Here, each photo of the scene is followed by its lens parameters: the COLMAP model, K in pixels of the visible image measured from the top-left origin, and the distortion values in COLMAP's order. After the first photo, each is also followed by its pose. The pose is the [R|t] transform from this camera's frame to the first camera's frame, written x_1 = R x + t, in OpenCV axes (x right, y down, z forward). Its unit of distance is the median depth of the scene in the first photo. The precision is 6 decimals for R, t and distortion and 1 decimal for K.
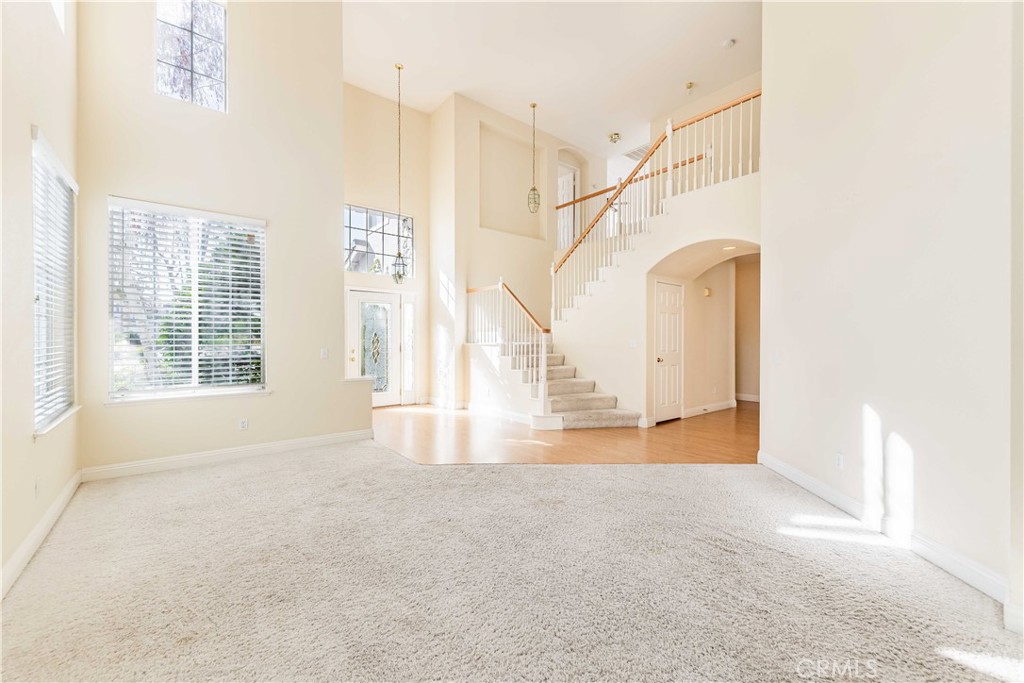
lens RADIAL K [[406.8, 0, 512.0], [0, 406.8, 341.5], [0, 0, 1]] dist [0.000215, 0.000043]
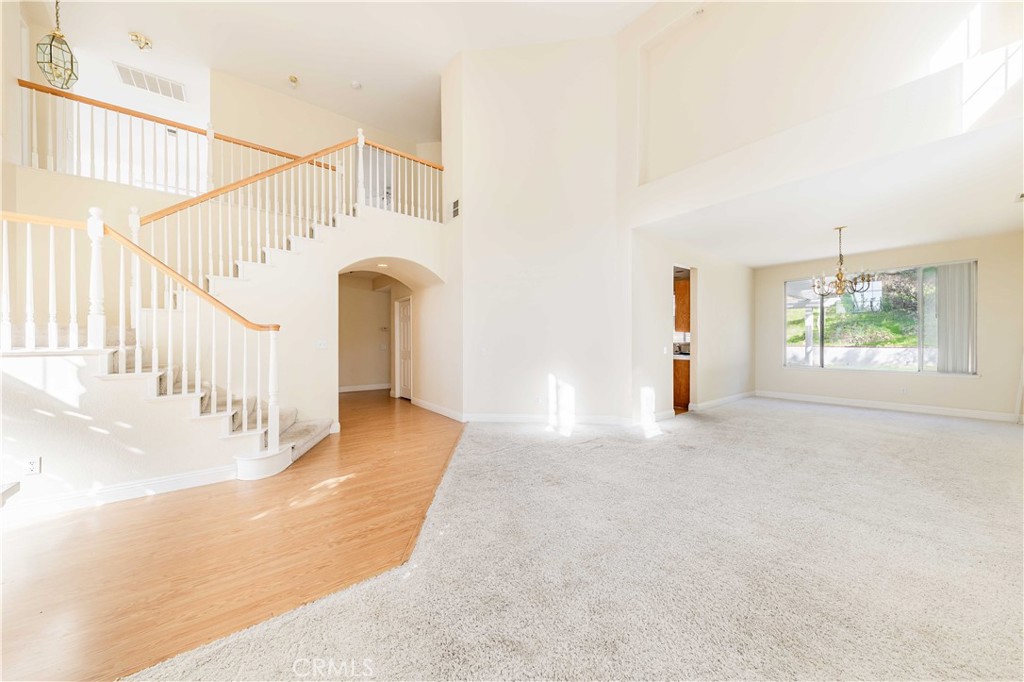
lens RADIAL K [[349.6, 0, 512.0], [0, 349.6, 341.0], [0, 0, 1]] dist [-0.000155, -0.000133]
pose [[0.009310, -0.004393, 0.999947, -0.469397], [0.005158, 0.999977, 0.004345, -0.003961], [-0.999943, 0.005118, 0.009332, 0.555171]]
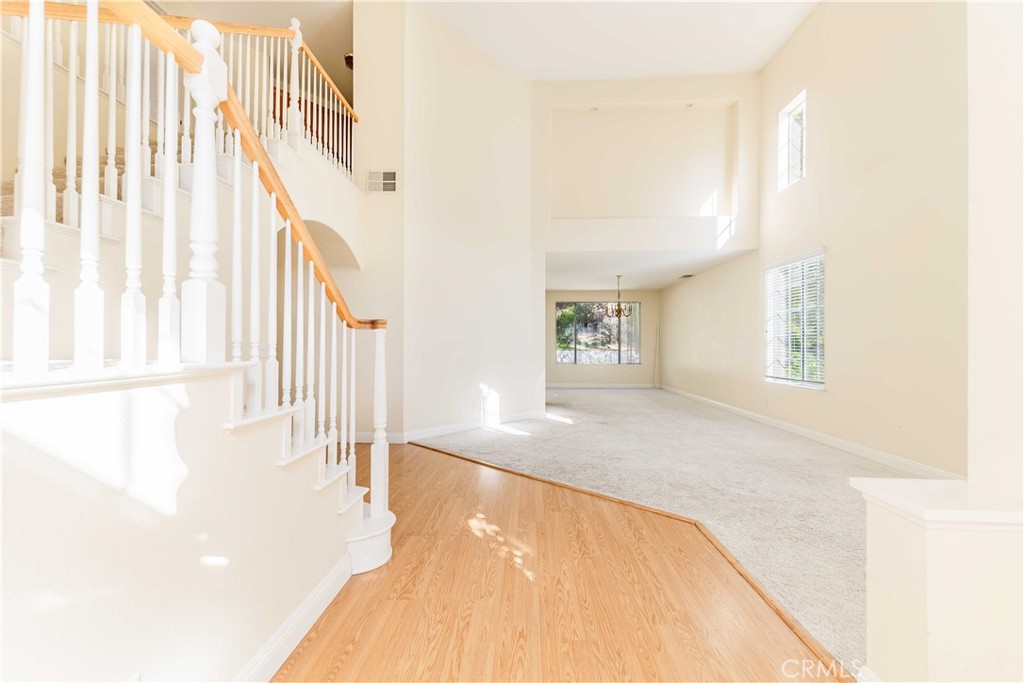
lens RADIAL K [[375.7, 0, 513.1], [0, 375.7, 342.4], [0, 0, 1]] dist [0.000651, -0.000065]
pose [[-0.749113, -0.000451, 0.662443, -0.278390], [-0.002128, 0.999996, -0.001725, -0.005641], [-0.662439, -0.002701, -0.749111, 1.127581]]
